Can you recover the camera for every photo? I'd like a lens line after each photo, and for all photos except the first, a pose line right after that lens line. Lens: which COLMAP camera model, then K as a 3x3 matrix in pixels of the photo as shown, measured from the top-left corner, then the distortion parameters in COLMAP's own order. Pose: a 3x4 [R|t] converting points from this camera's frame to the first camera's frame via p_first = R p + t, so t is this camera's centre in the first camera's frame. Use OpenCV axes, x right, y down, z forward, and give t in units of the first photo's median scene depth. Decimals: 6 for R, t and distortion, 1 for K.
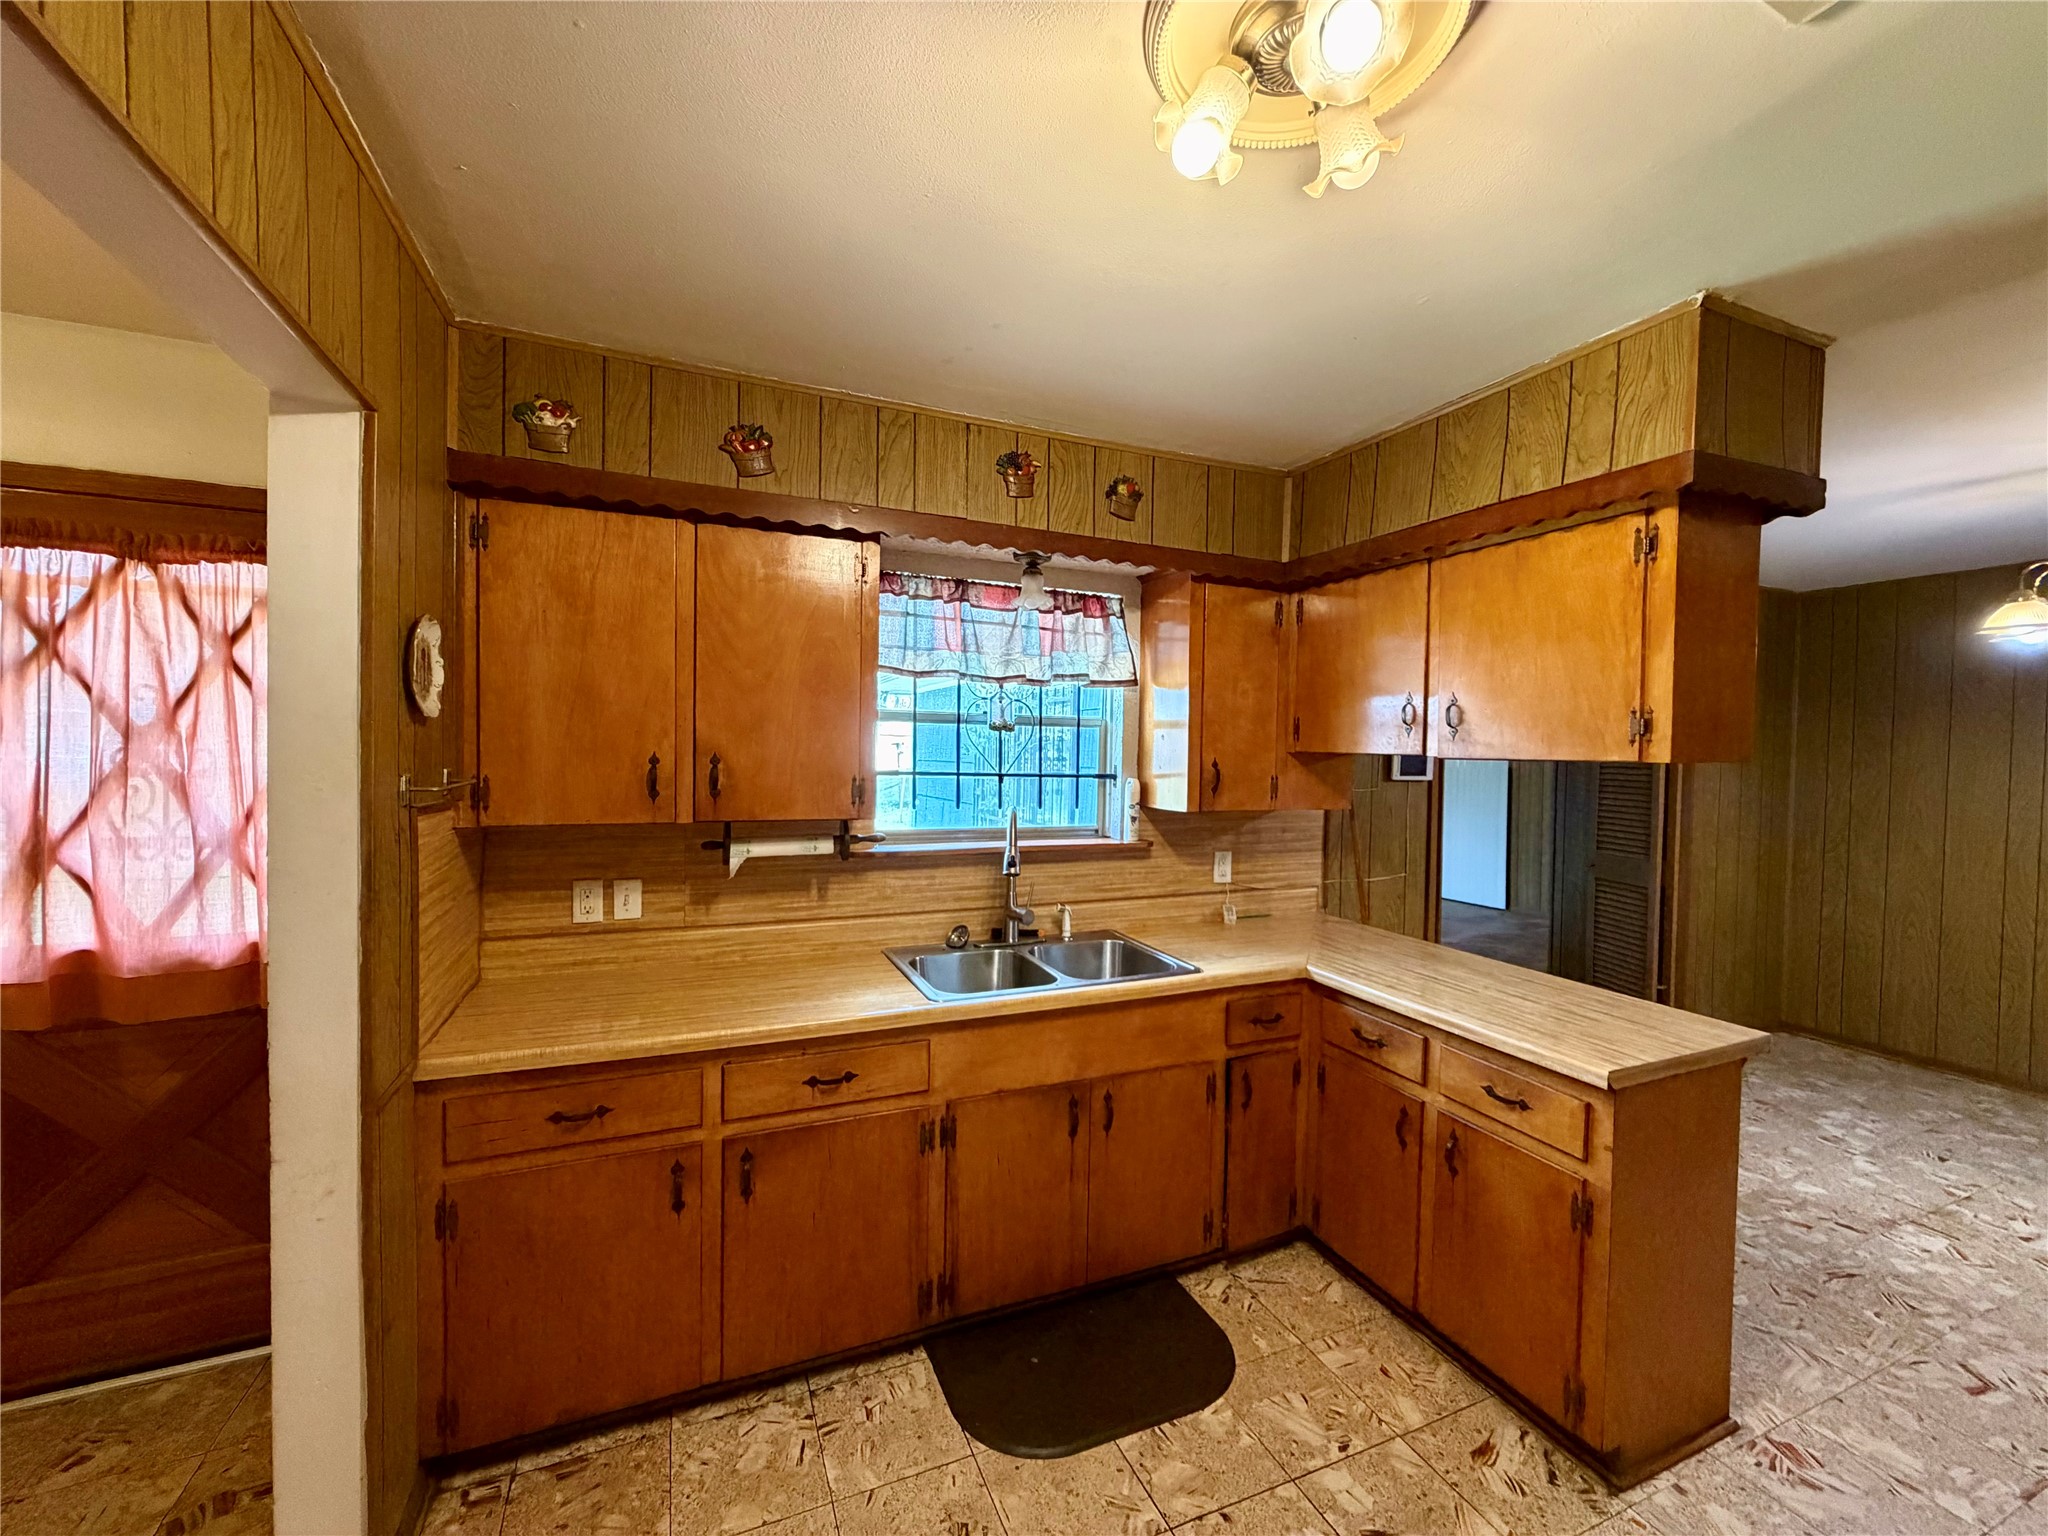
lens RADIAL K [[814.8, 0, 1018.3], [0, 814.8, 767.5], [0, 0, 1]] dist [-0.004382, 0.001736]
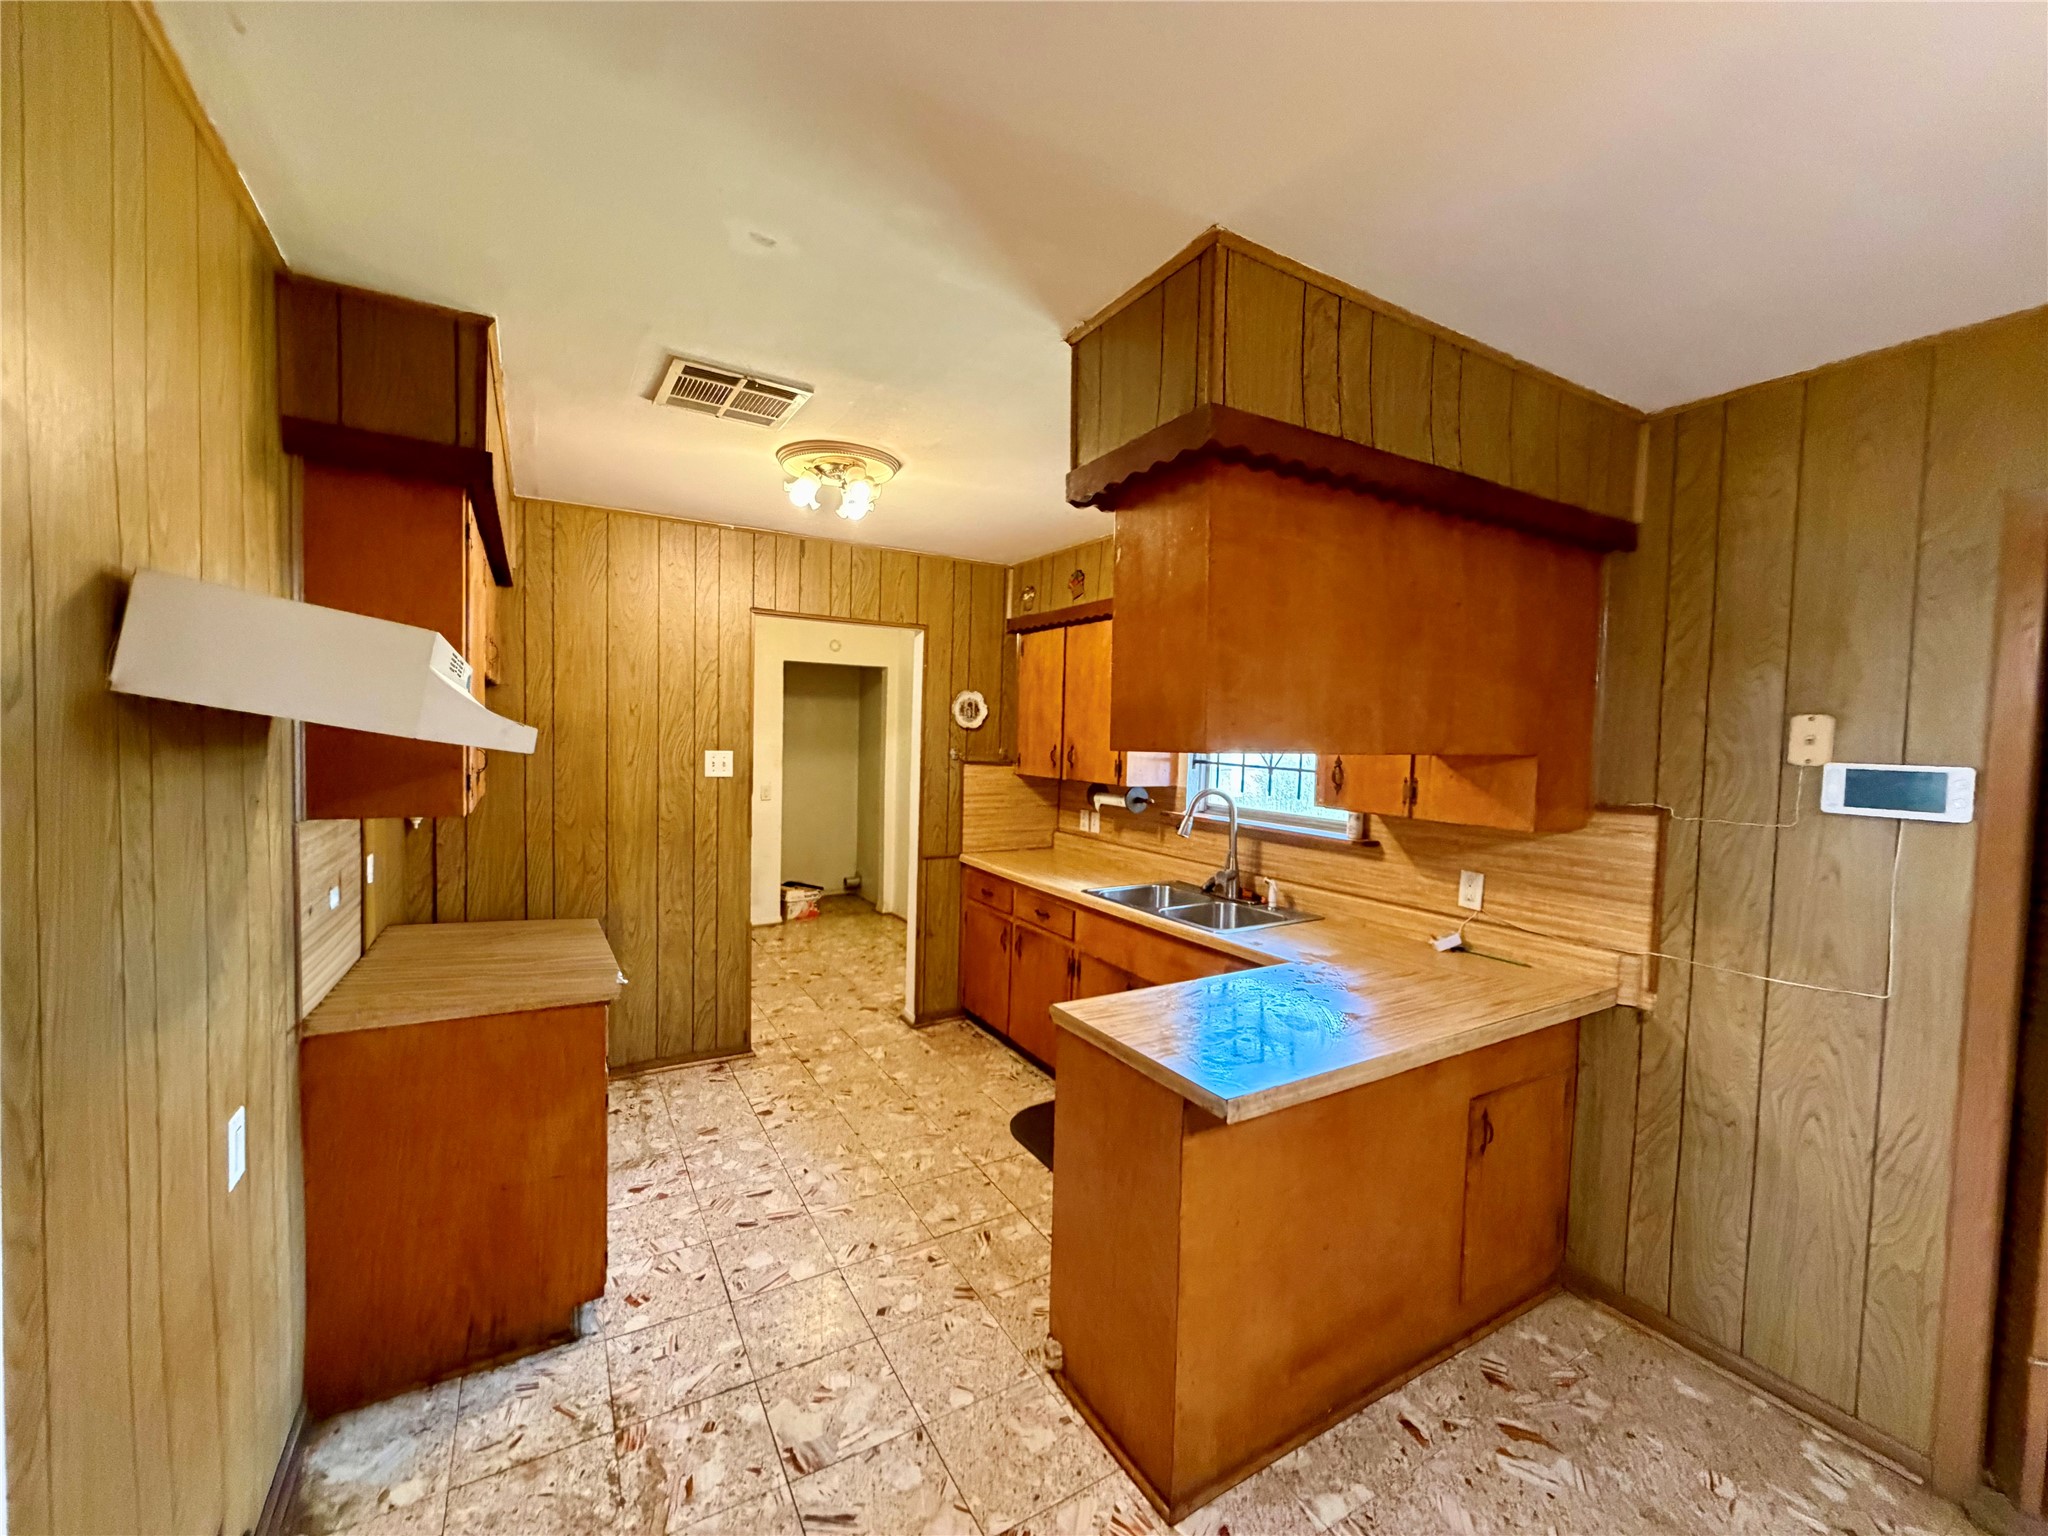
lens RADIAL K [[814.8, 0, 1017.8], [0, 814.8, 768.0], [0, 0, 1]] dist [-0.004382, 0.001736]
pose [[0.134862, 0.030240, -0.990403, 1.374227], [-0.051170, 0.998413, 0.023516, -0.000020], [0.989542, 0.047507, 0.136195, 0.556423]]
